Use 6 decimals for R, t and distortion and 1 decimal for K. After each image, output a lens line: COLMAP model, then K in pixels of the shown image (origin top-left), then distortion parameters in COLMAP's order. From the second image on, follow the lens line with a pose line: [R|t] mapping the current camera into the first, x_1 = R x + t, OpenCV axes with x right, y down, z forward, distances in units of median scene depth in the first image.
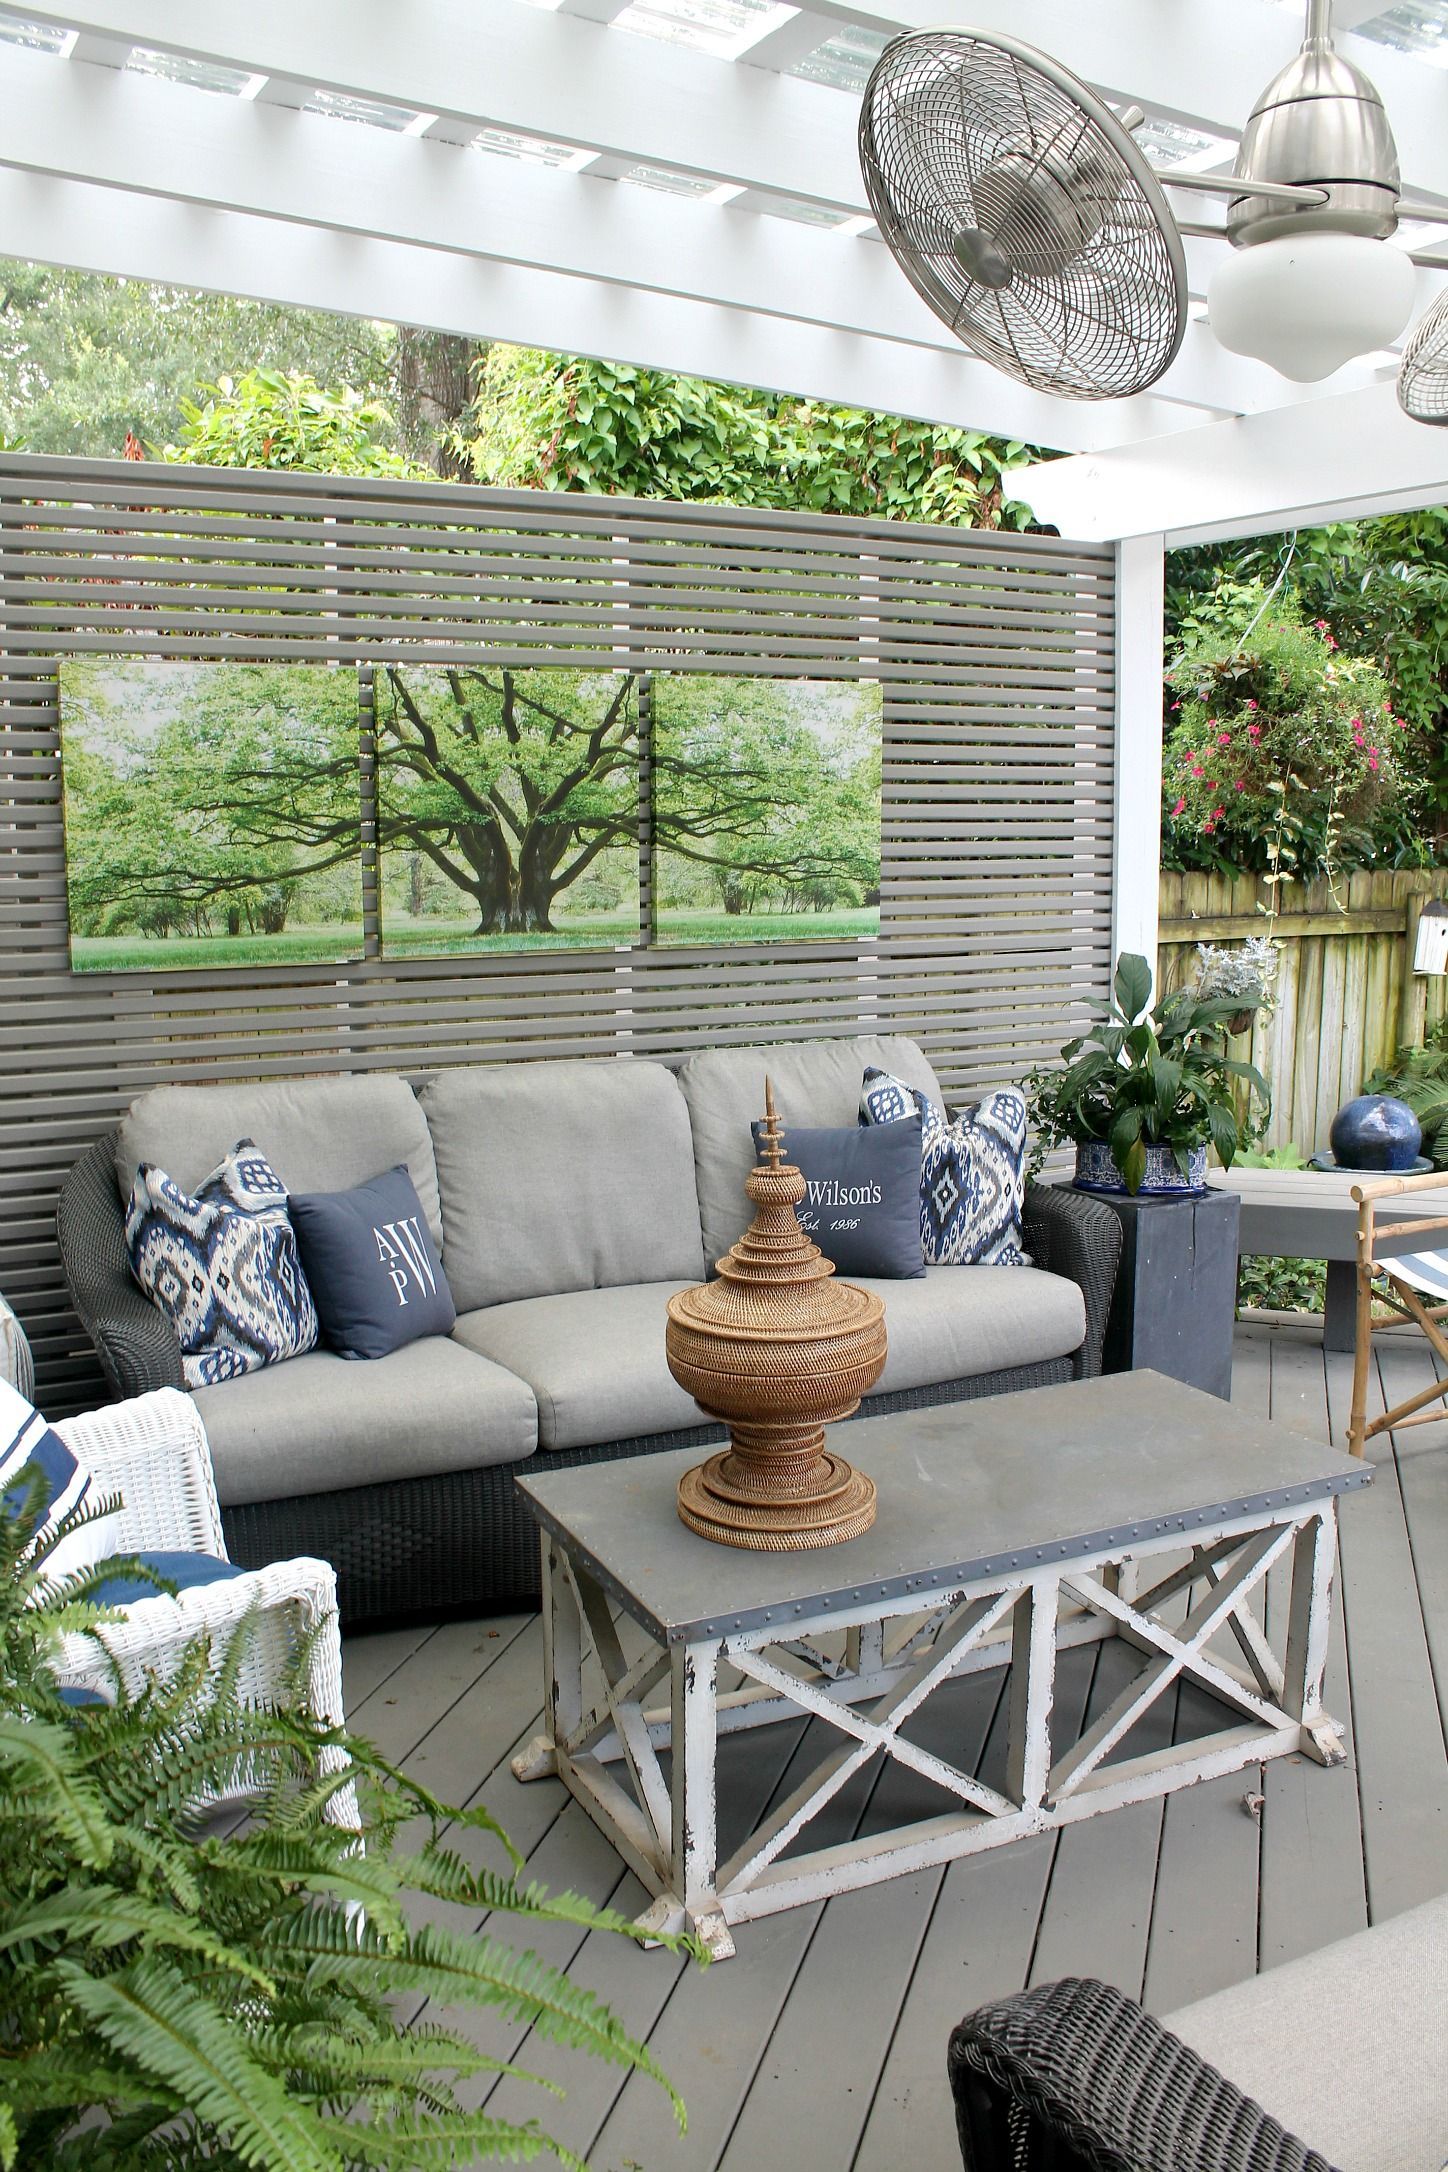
lens RADIAL K [[1840.9, 0, 744.1], [0, 1840.9, 1083.5], [0, 0, 1]] dist [-0.122481, 0.029487]
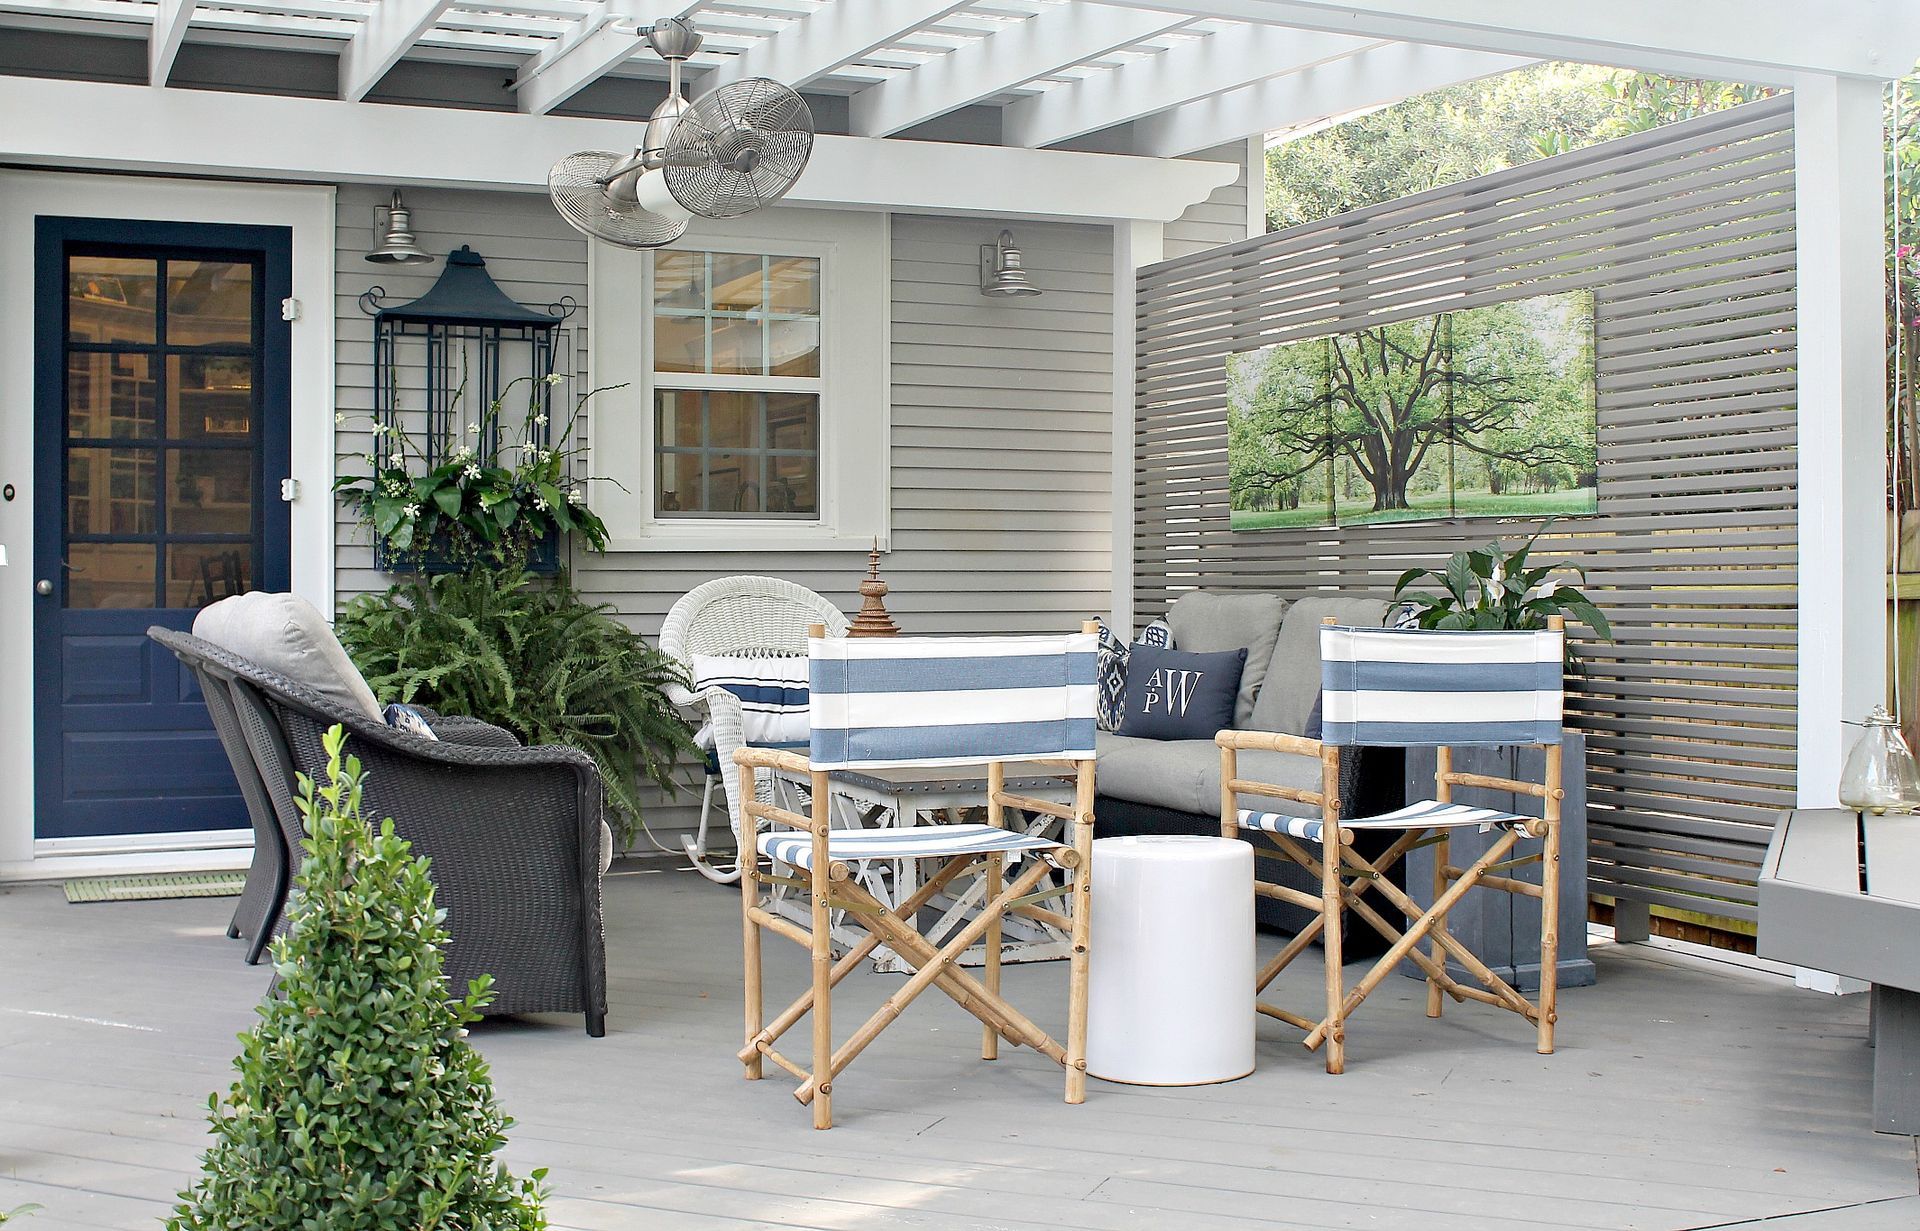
lens RADIAL K [[2331.2, 0, 958.8], [0, 2331.2, 597.7], [0, 0, 1]] dist [0.007187, 0.000000]
pose [[-0.083680, 0.005315, -0.996478, 1.733326], [-0.145691, 0.989175, 0.017510, 0.001232], [0.985785, 0.146643, -0.082000, 0.857945]]
